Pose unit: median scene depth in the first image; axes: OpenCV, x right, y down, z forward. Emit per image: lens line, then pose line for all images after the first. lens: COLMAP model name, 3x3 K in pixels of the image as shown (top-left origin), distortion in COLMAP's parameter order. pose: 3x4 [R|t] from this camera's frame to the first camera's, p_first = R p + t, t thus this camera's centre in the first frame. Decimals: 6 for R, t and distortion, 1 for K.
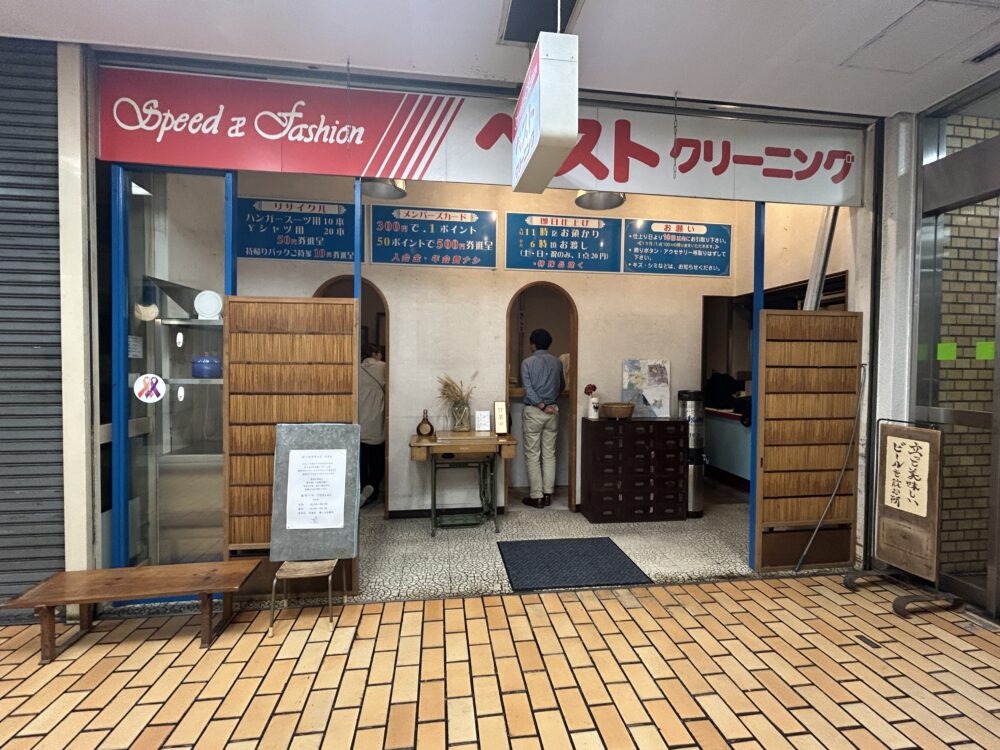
lens RADIAL K [[439.4, 0, 495.8], [0, 439.4, 376.7], [0, 0, 1]] dist [-0.001226, -0.000016]
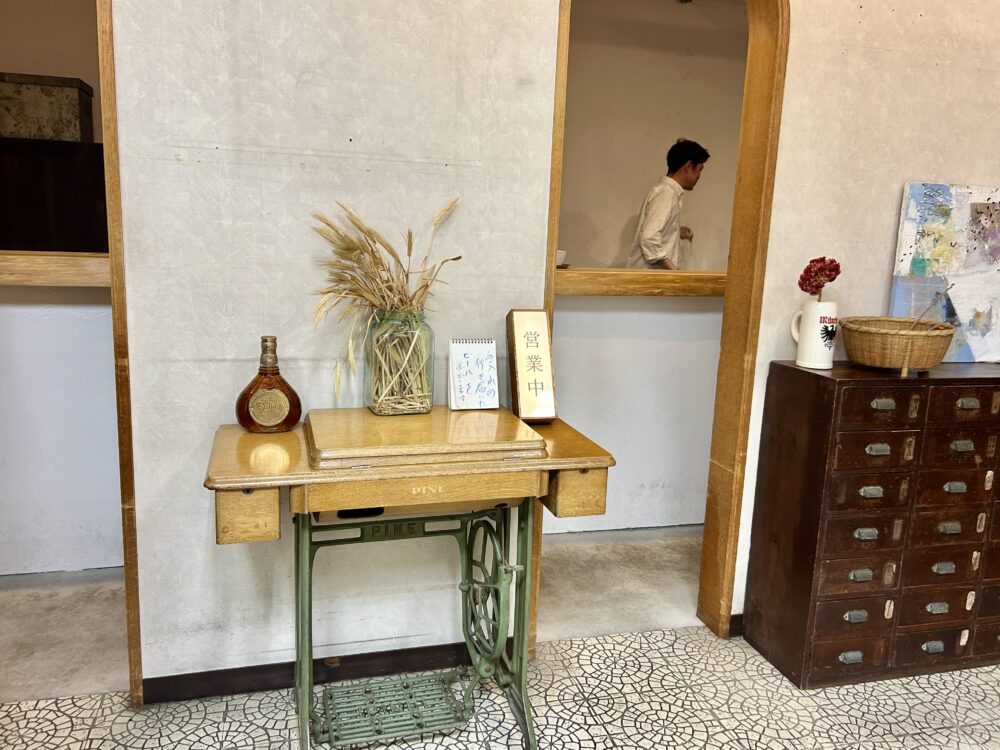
lens RADIAL K [[766.3, 0, 502.2], [0, 766.3, 368.2], [0, 0, 1]] dist [0.026075, -0.004449]
pose [[0.988537, 0.005836, 0.150868, -0.087005], [-0.030343, 0.986544, 0.160653, 0.013272], [-0.147900, -0.163389, 0.975412, 0.496487]]
